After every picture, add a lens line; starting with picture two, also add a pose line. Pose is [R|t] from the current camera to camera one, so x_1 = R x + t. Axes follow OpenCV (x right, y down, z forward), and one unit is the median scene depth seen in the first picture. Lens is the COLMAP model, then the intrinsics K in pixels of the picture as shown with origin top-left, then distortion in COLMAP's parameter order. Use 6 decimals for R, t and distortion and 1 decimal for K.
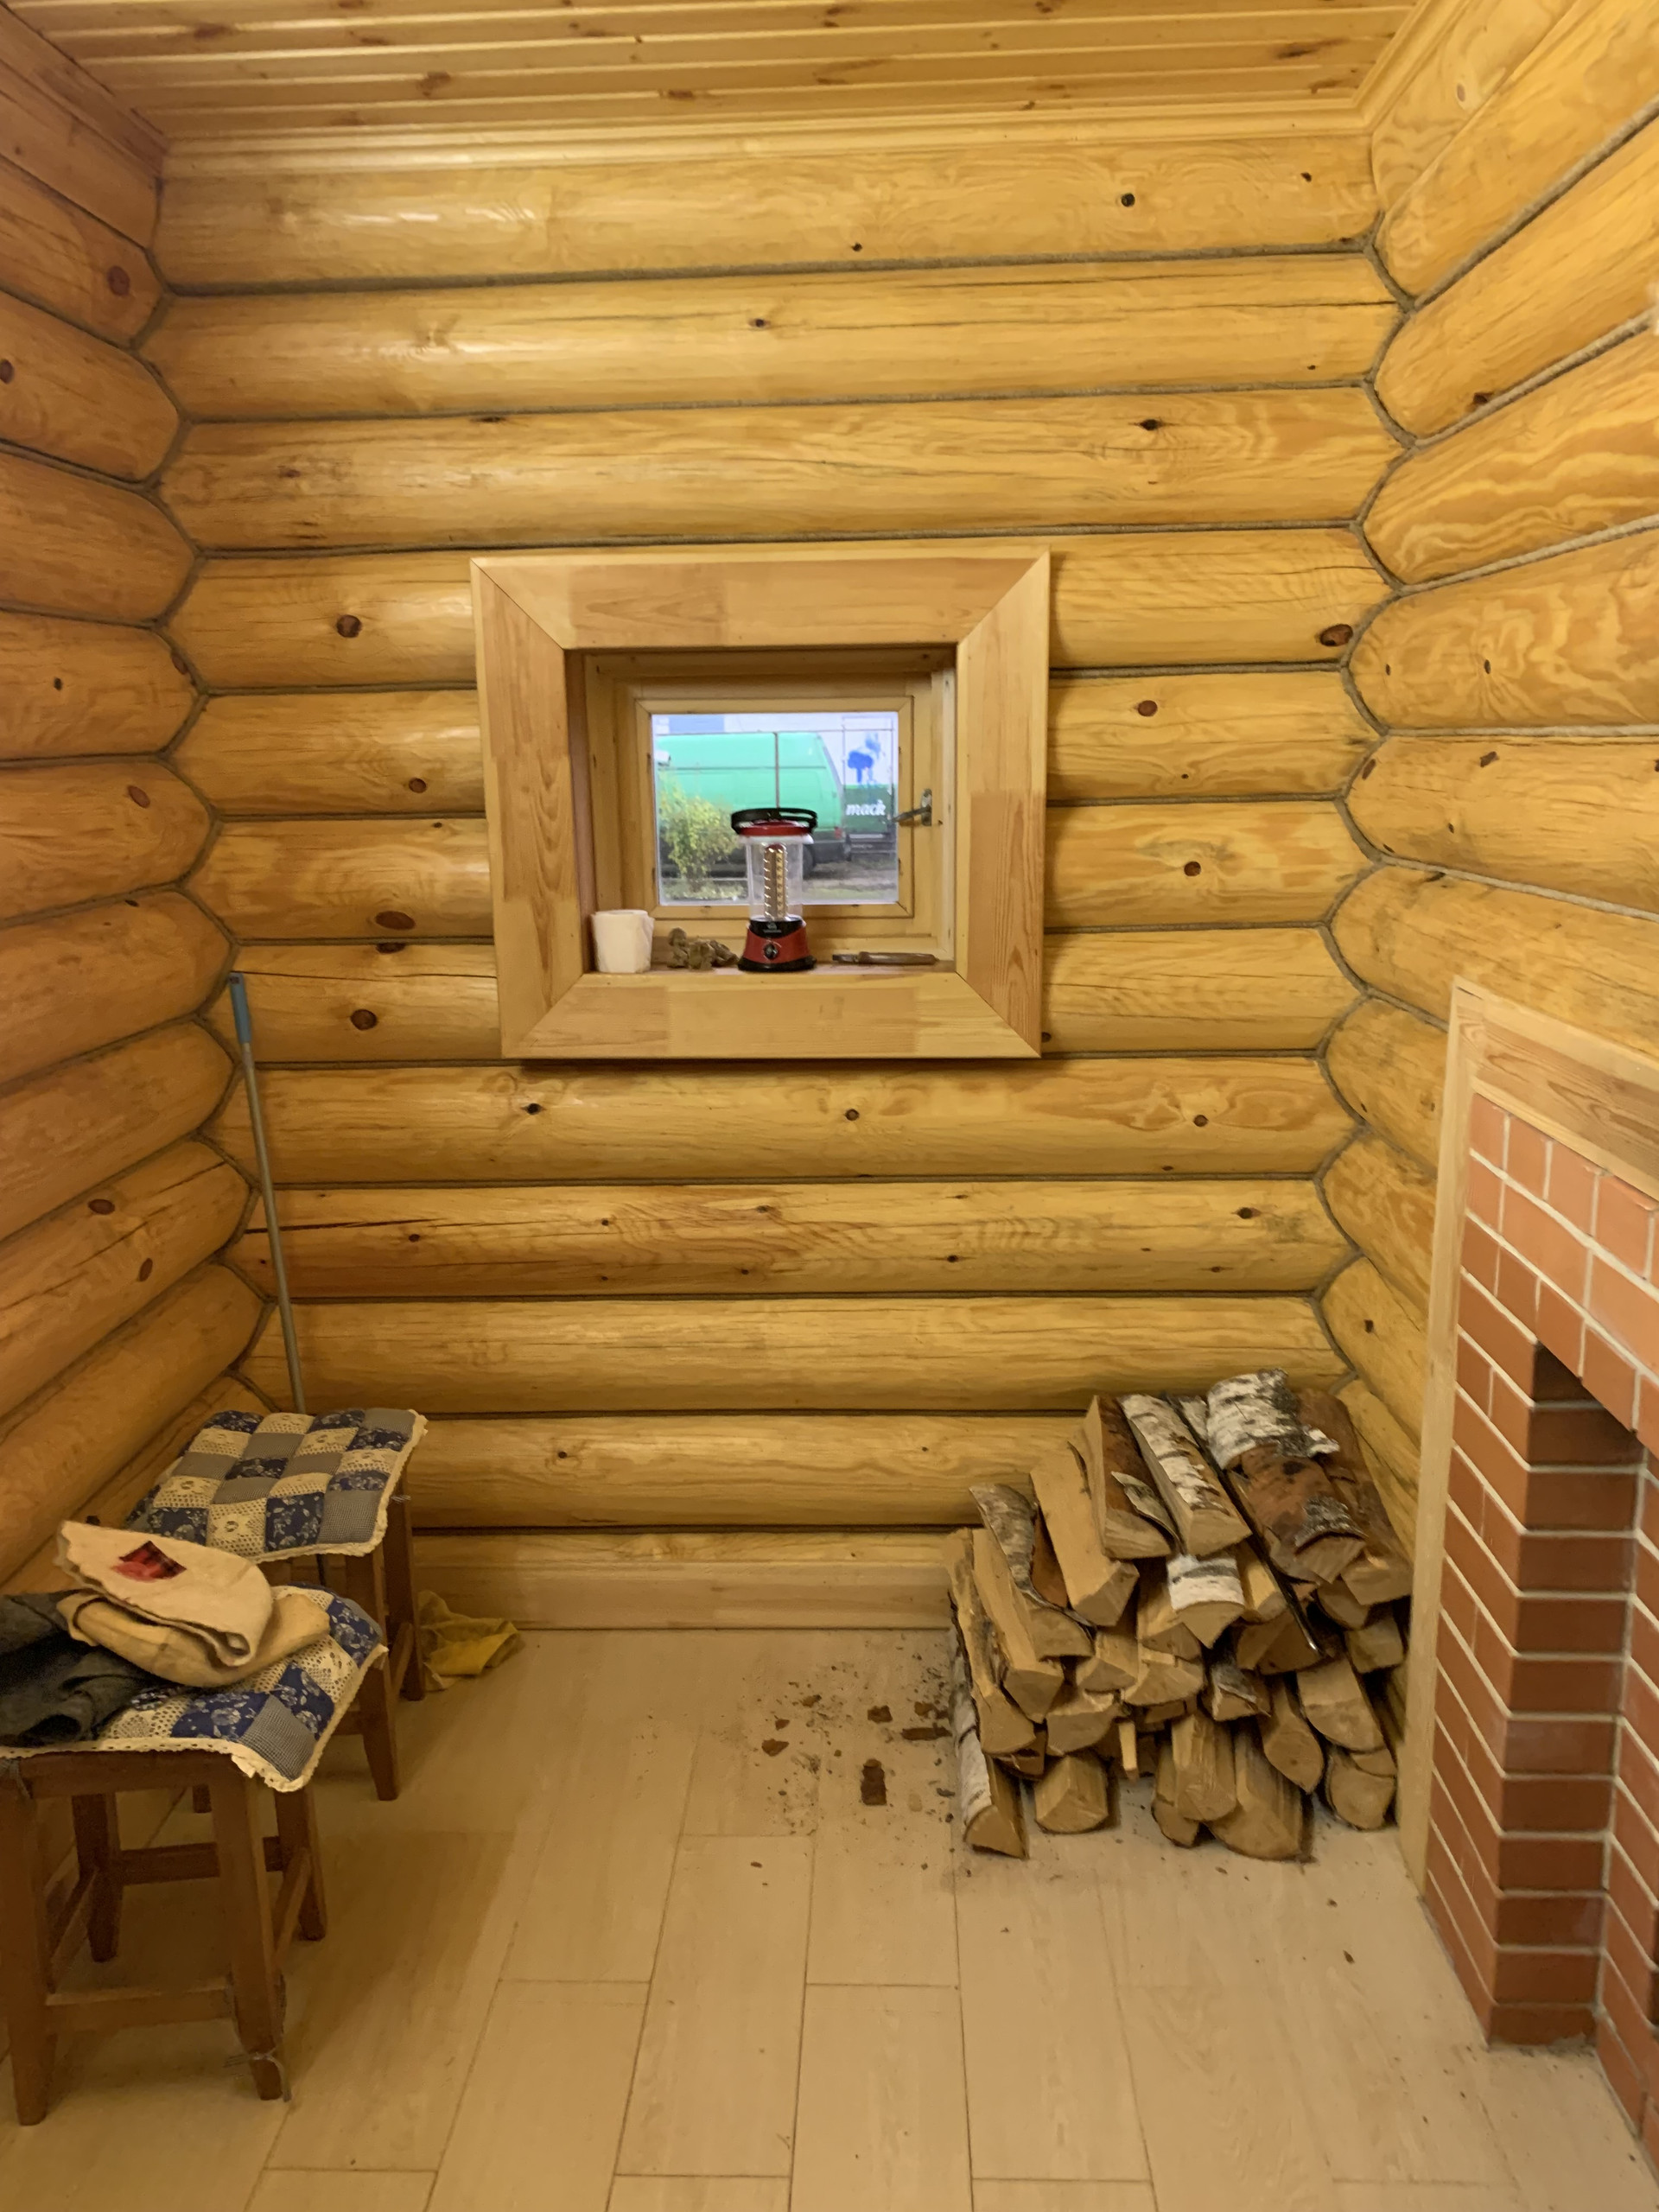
lens RADIAL K [[1680.1, 0, 834.8], [0, 1680.1, 1087.4], [0, 0, 1]] dist [0.017807, -0.034270]
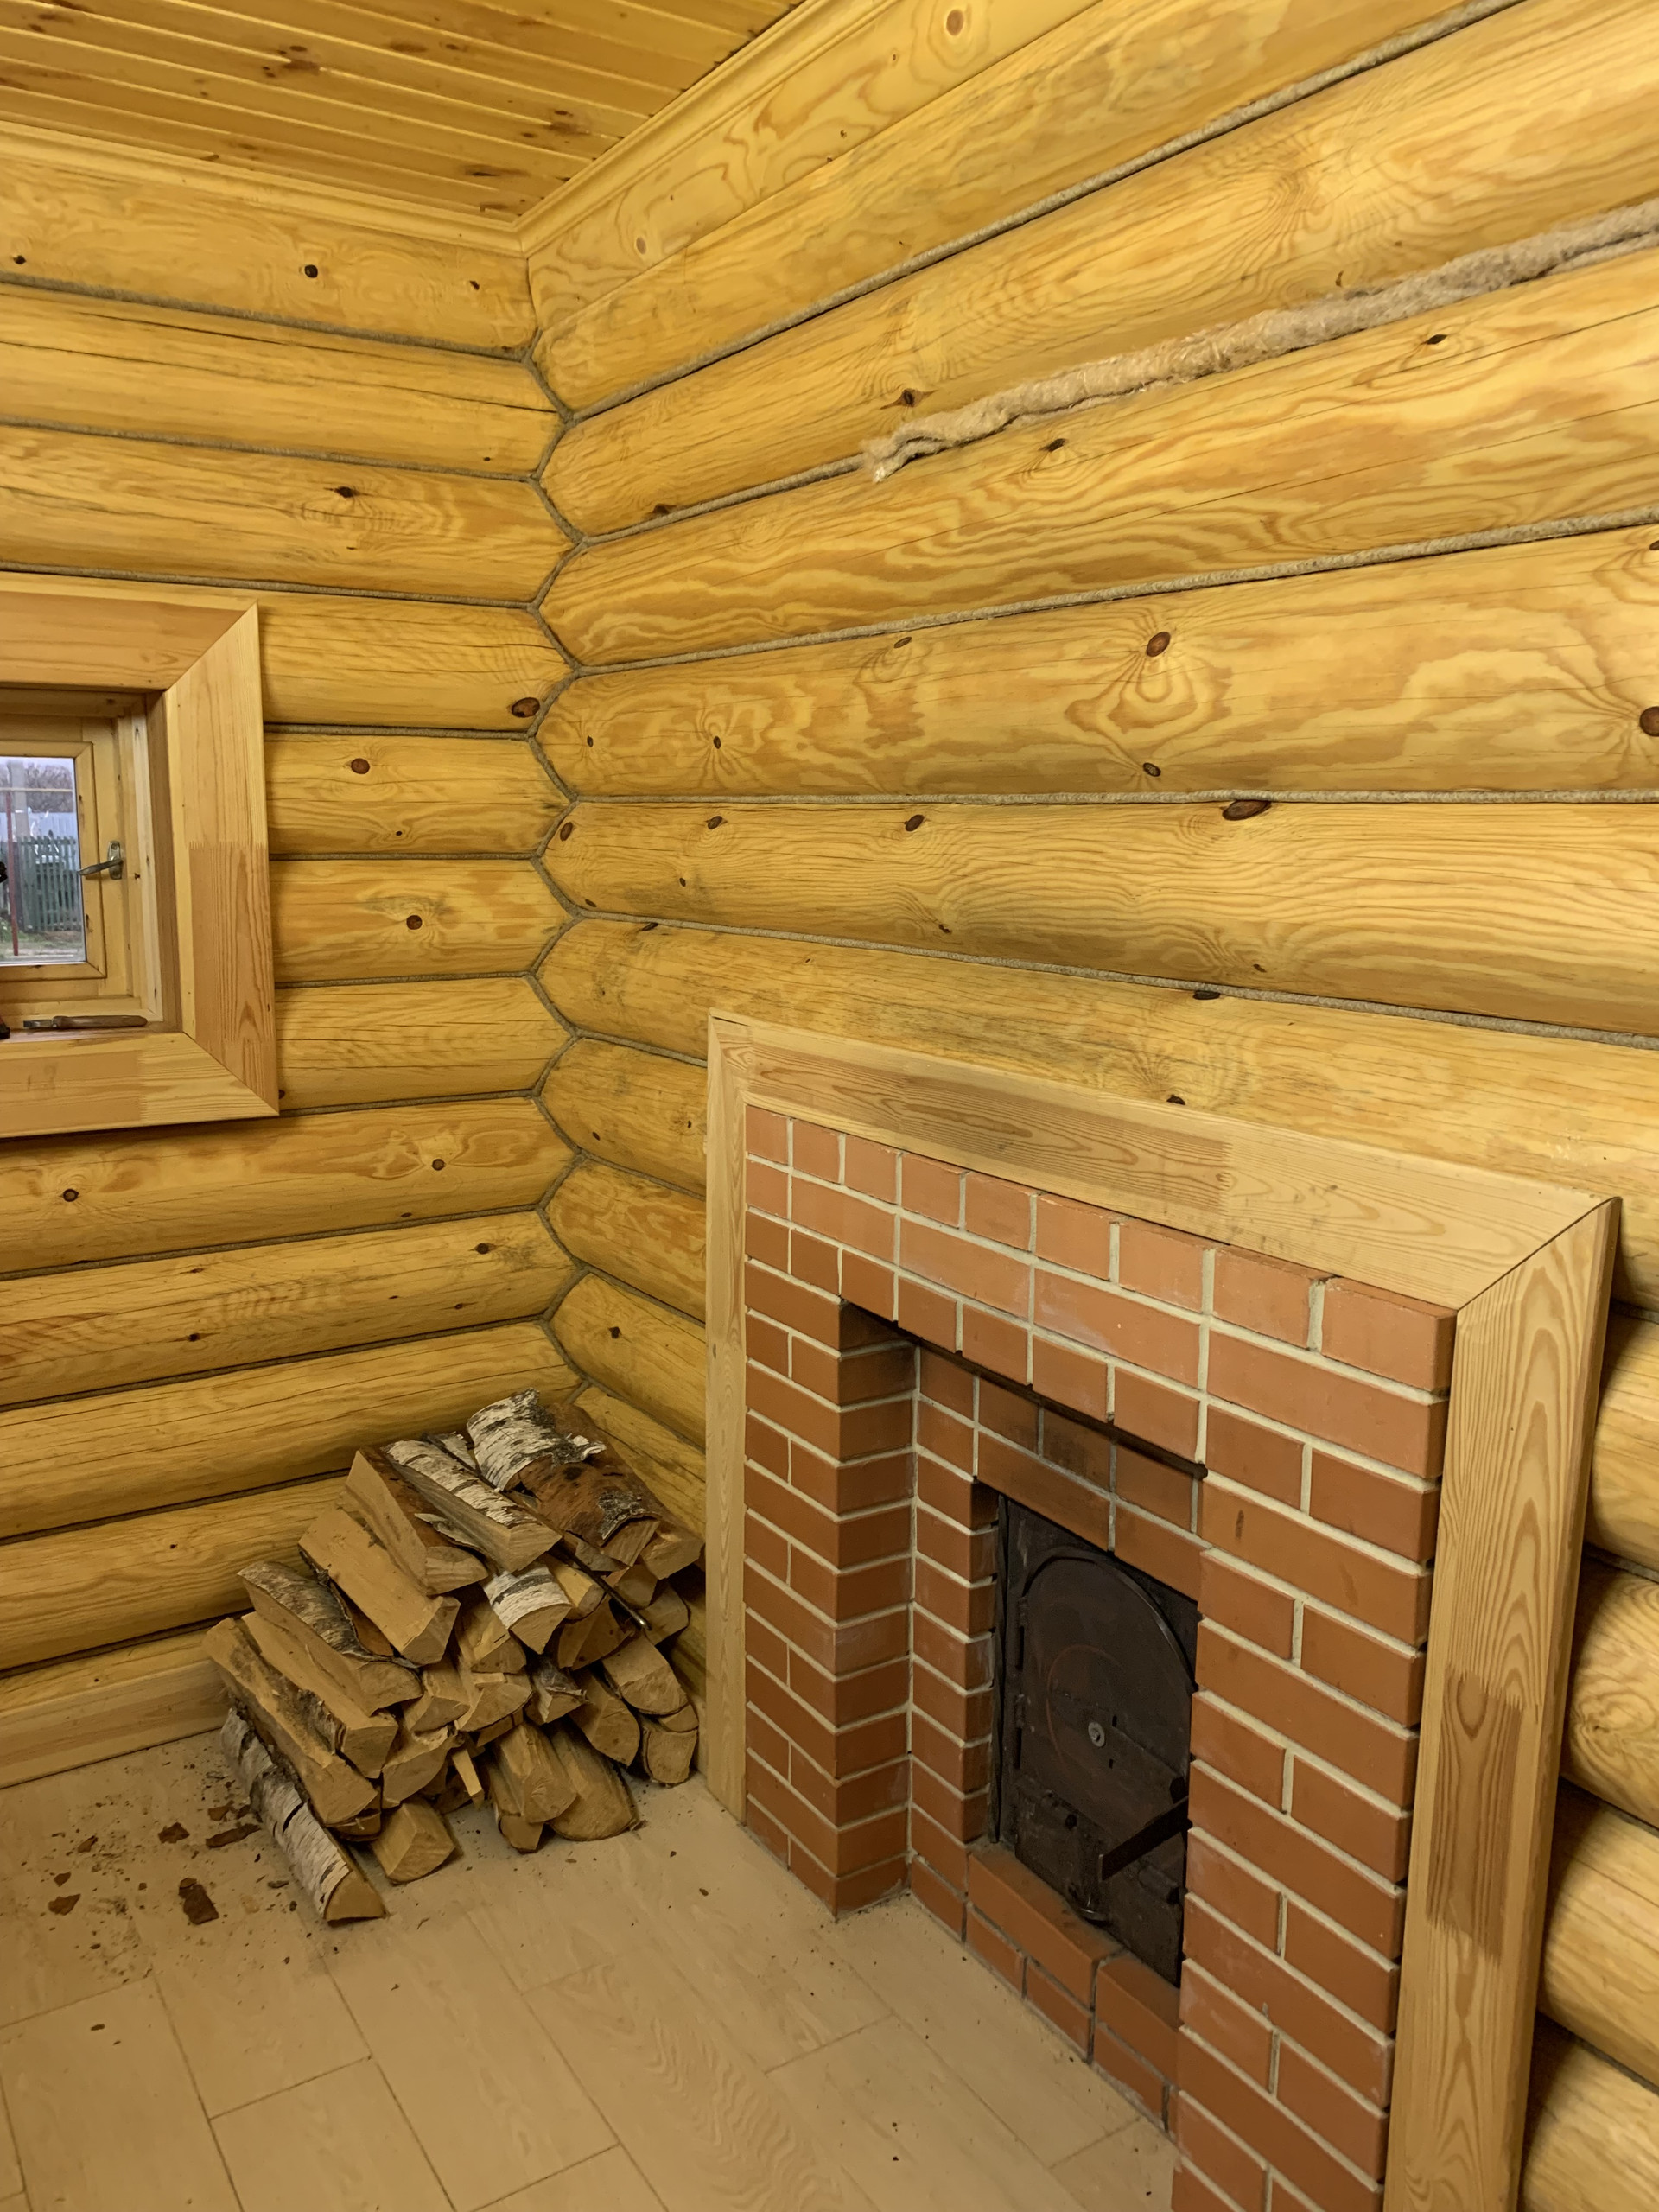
lens RADIAL K [[1680.1, 0, 831.6], [0, 1680.1, 1102.7], [0, 0, 1]] dist [0.017807, -0.034270]
pose [[0.814667, -0.073094, 0.575304, -0.193104], [0.092979, 0.995655, -0.005164, 0.010503], [-0.572427, 0.057698, 0.817923, 0.011780]]
